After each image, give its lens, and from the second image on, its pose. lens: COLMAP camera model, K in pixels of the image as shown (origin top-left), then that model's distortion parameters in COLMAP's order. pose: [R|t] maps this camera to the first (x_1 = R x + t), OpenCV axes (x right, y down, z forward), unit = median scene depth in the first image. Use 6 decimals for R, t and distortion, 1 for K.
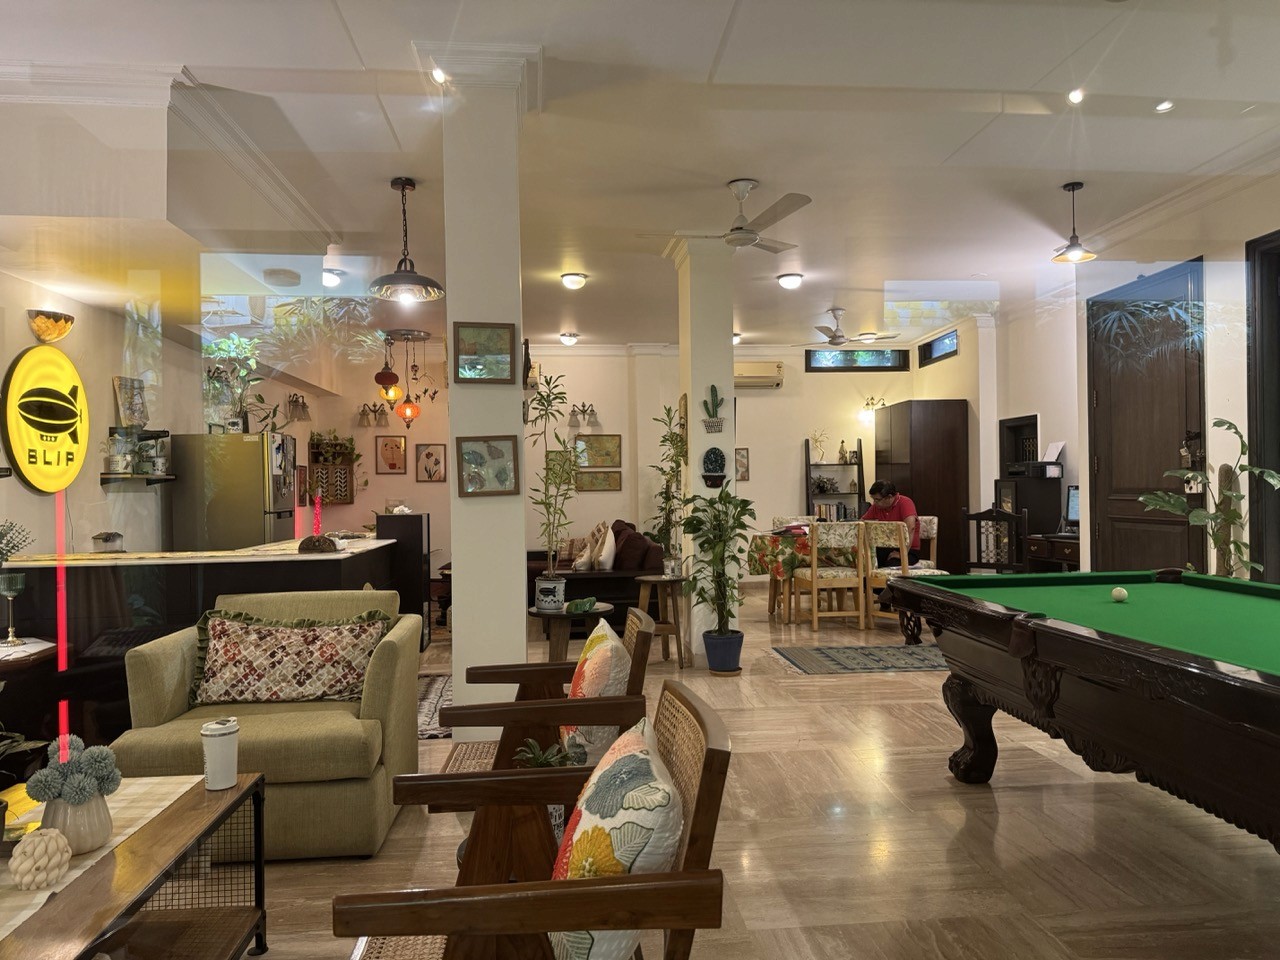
lens RADIAL K [[900.9, 0, 645.2], [0, 900.9, 491.1], [0, 0, 1]] dist [0.102168, -0.170011]
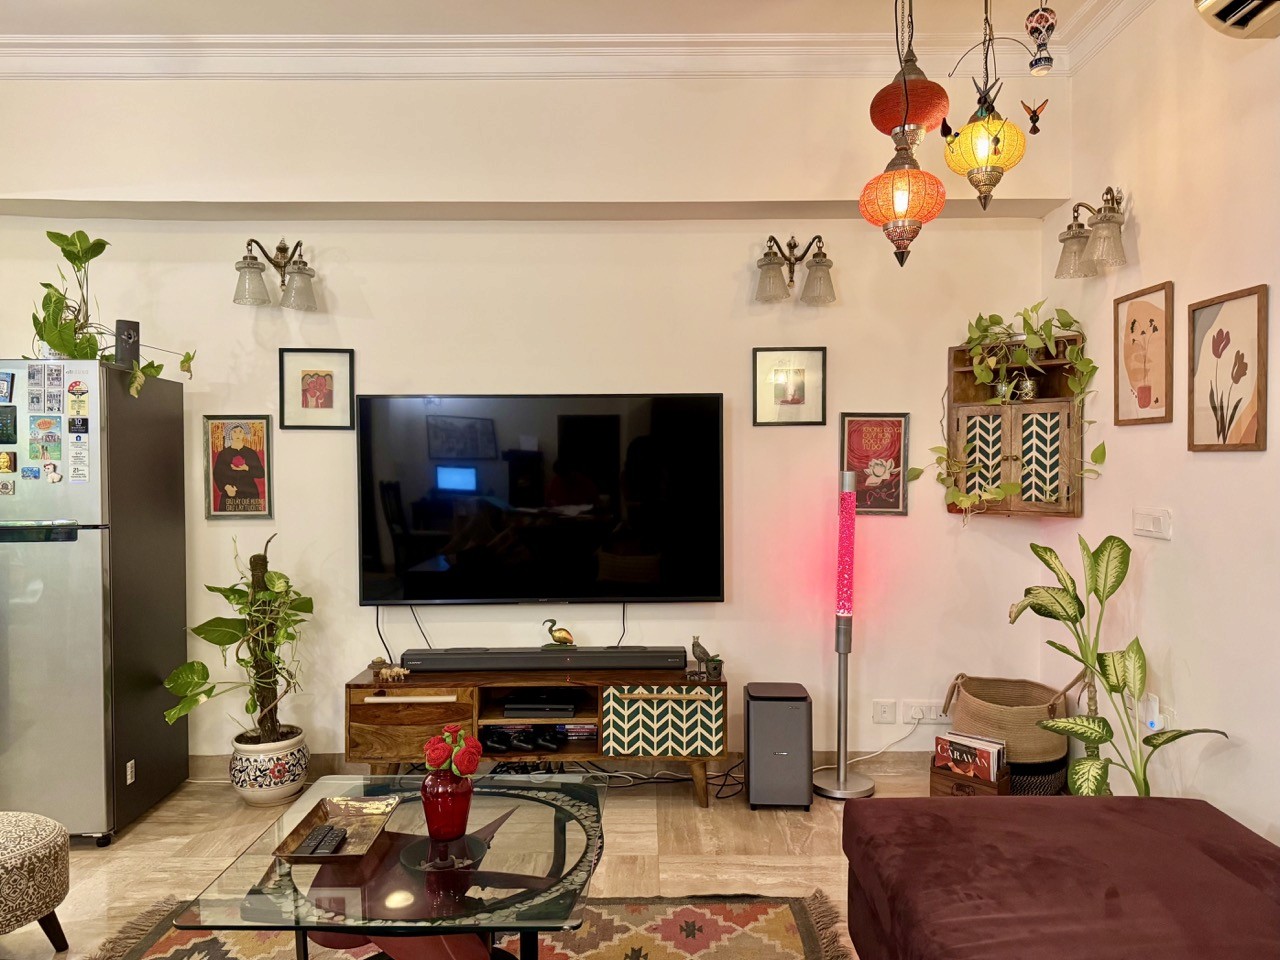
lens RADIAL K [[932.1, 0, 638.1], [0, 932.1, 486.8], [0, 0, 1]] dist [0.094900, -0.098408]
pose [[-0.094294, 0.038015, -0.994818, 0.039931], [0.003068, 0.999277, 0.037894, -0.011941], [0.995540, 0.000521, -0.094342, 0.974168]]
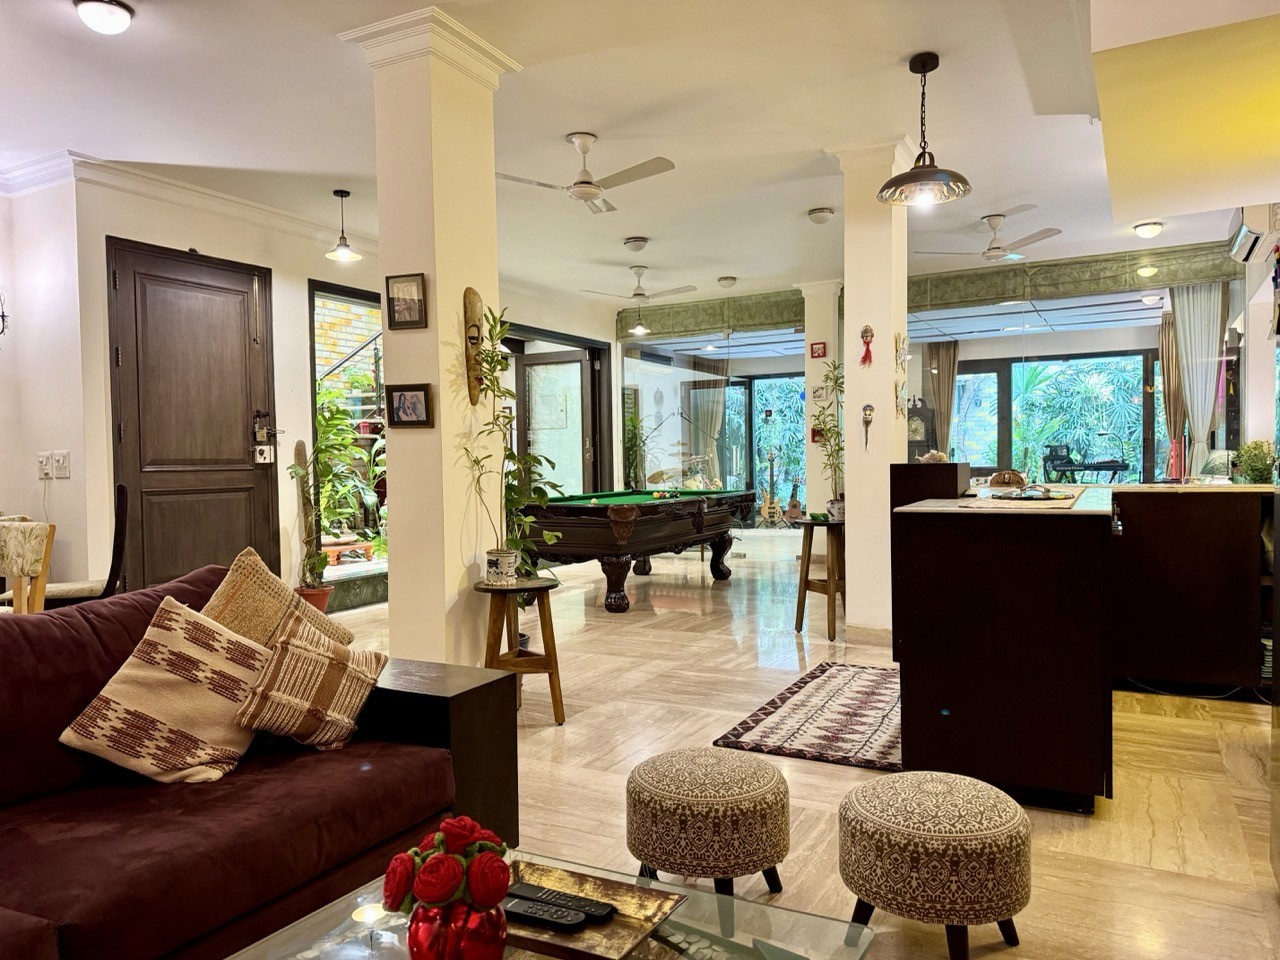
lens RADIAL K [[897.7, 0, 644.1], [0, 897.7, 487.5], [0, 0, 1]] dist [0.100228, -0.147026]
pose [[-0.831105, 0.011977, 0.555986, -0.274128], [0.030036, 0.999276, 0.023373, 0.012745], [-0.555304, 0.036125, -0.830863, 0.992137]]
